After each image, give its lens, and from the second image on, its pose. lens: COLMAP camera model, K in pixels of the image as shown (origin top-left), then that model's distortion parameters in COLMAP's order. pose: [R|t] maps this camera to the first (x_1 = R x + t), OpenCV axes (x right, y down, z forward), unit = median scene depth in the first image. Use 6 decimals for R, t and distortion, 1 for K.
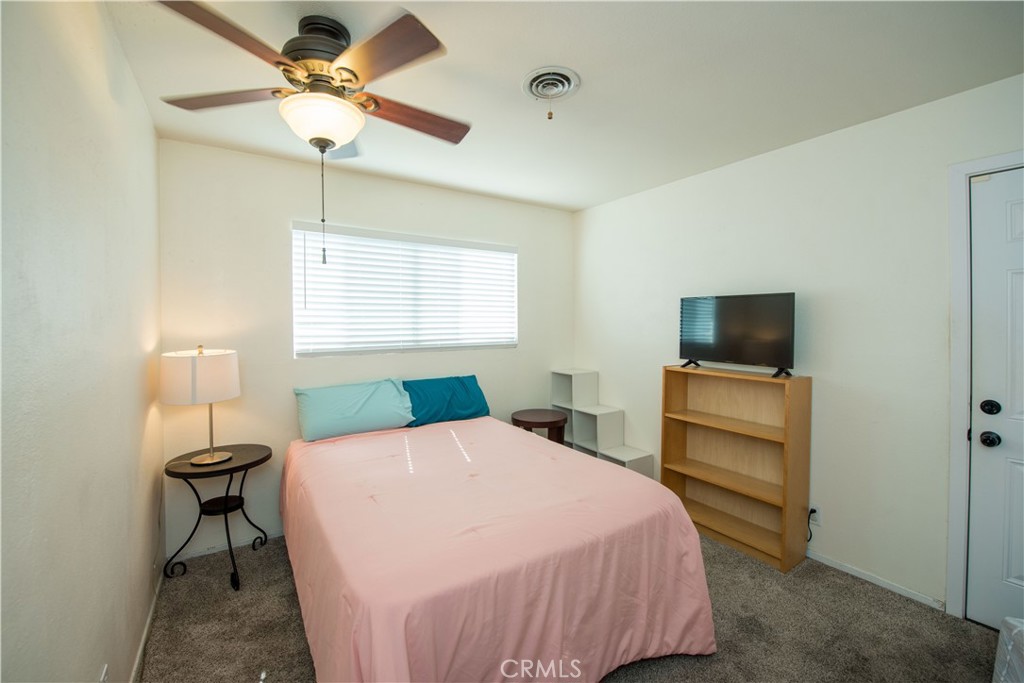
lens RADIAL K [[416.9, 0, 514.3], [0, 416.9, 343.1], [0, 0, 1]] dist [-0.012268, -0.005094]
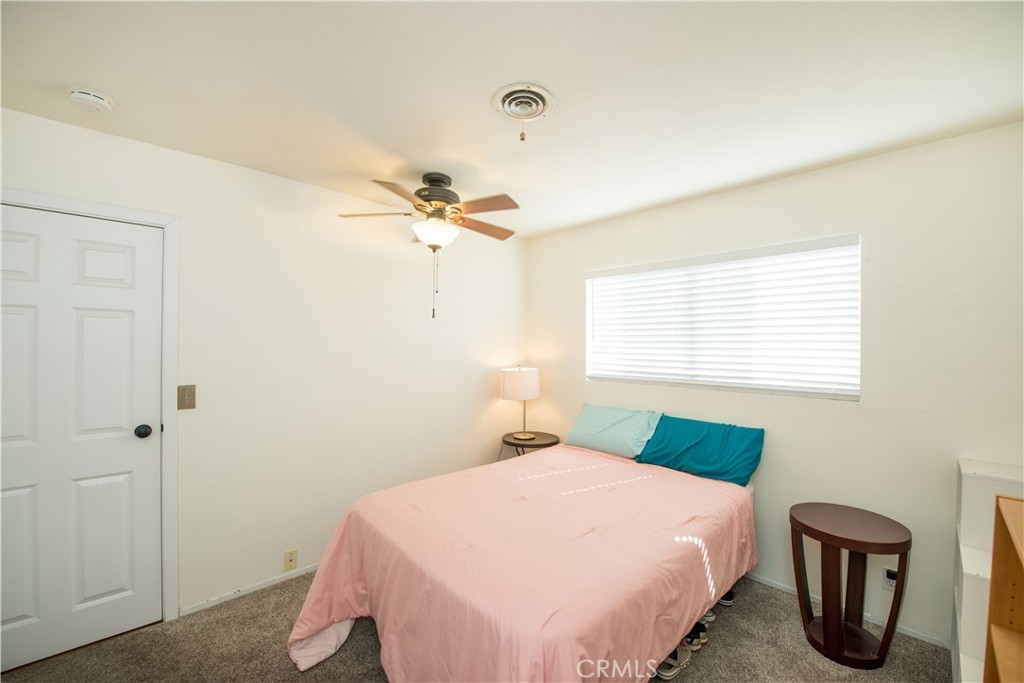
lens RADIAL K [[407.6, 0, 514.0], [0, 407.6, 344.9], [0, 0, 1]] dist [-0.015217, -0.004628]
pose [[0.164939, -0.002112, -0.986302, 0.665012], [-0.065855, 0.997743, -0.013150, -0.039949], [0.984103, 0.067121, 0.164427, 0.568546]]
